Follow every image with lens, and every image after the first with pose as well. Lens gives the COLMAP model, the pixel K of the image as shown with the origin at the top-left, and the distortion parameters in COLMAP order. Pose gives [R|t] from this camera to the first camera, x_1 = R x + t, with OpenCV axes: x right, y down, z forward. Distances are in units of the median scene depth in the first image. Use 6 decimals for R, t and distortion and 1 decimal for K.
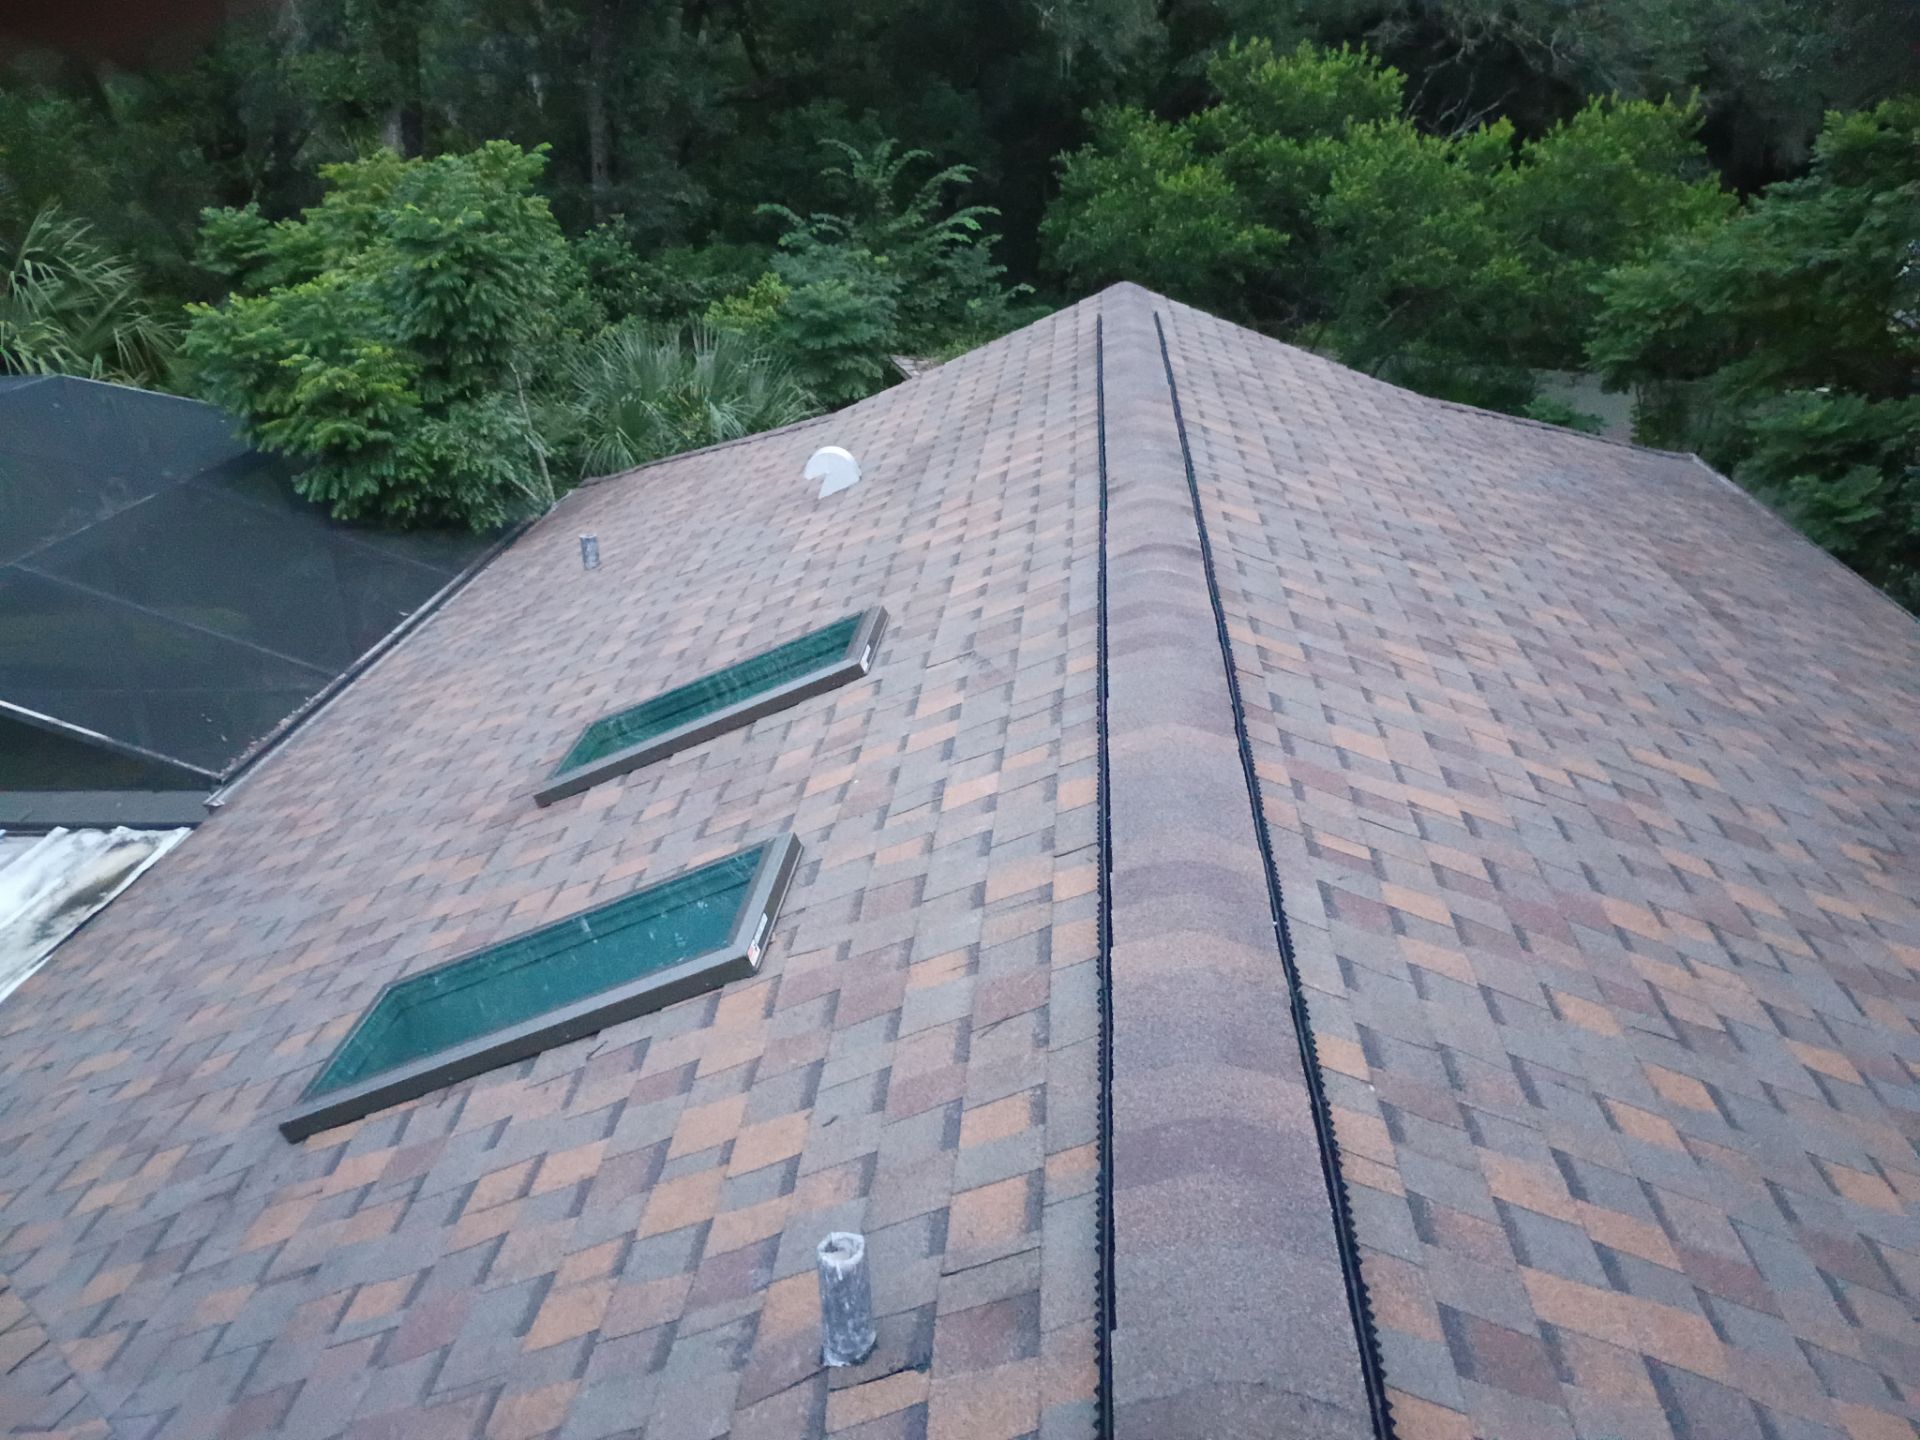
lens RADIAL K [[1695.0, 0, 960.0], [0, 1695.0, 720.0], [0, 0, 1]] dist [0.056445, -0.062923]
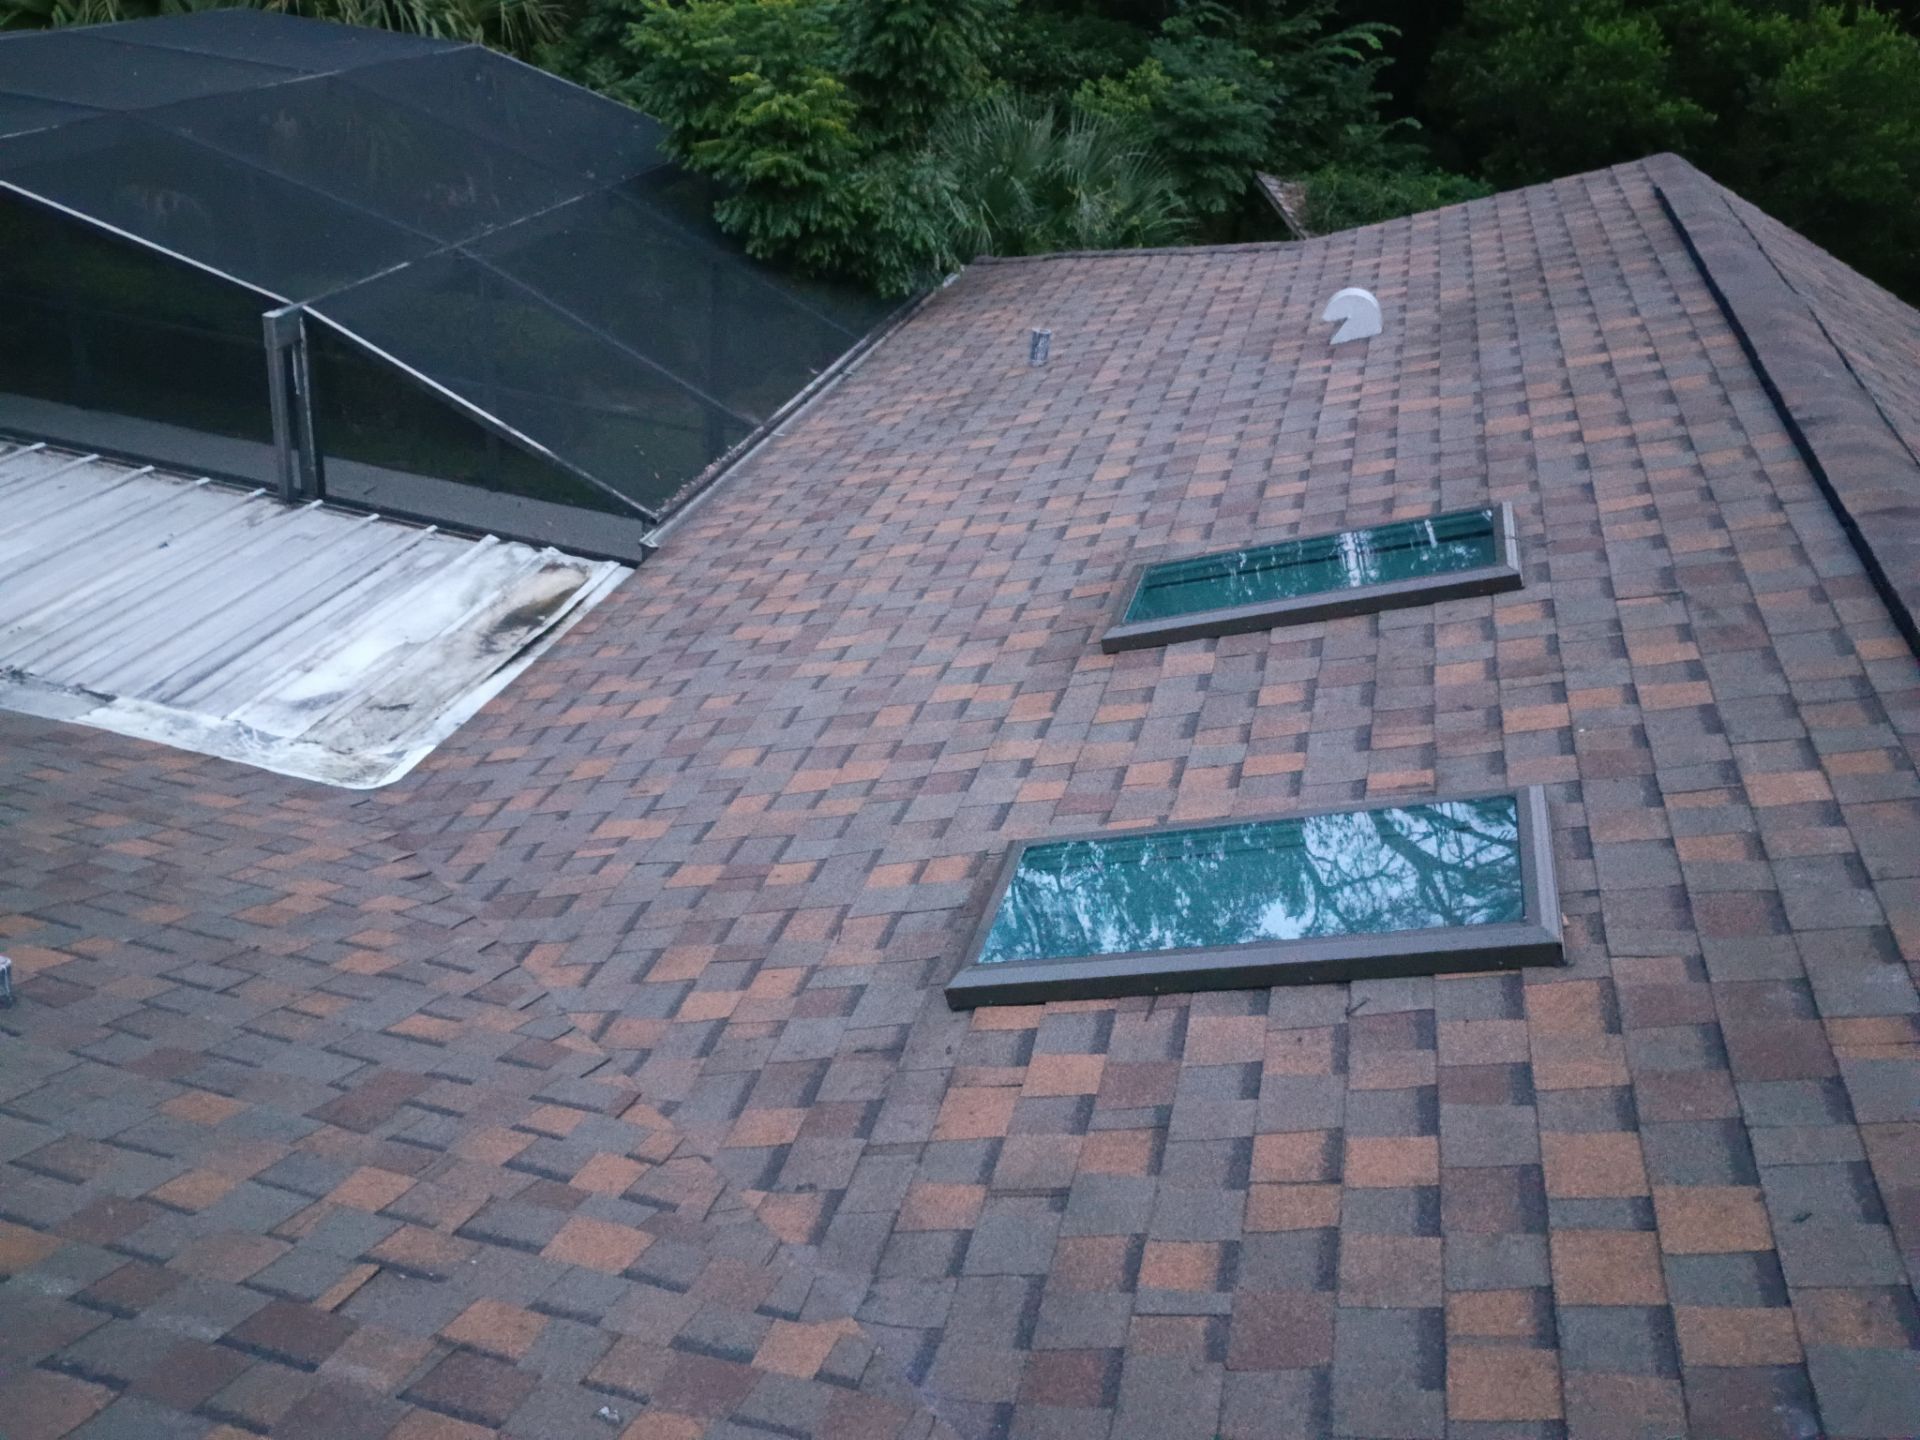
lens RADIAL K [[1695.0, 0, 960.0], [0, 1695.0, 720.0], [0, 0, 1]] dist [0.056445, -0.062923]
pose [[0.974439, 0.209941, -0.079954, -0.121476], [-0.199481, 0.972296, 0.121851, -0.004607], [0.103320, -0.102787, 0.989323, 0.043193]]
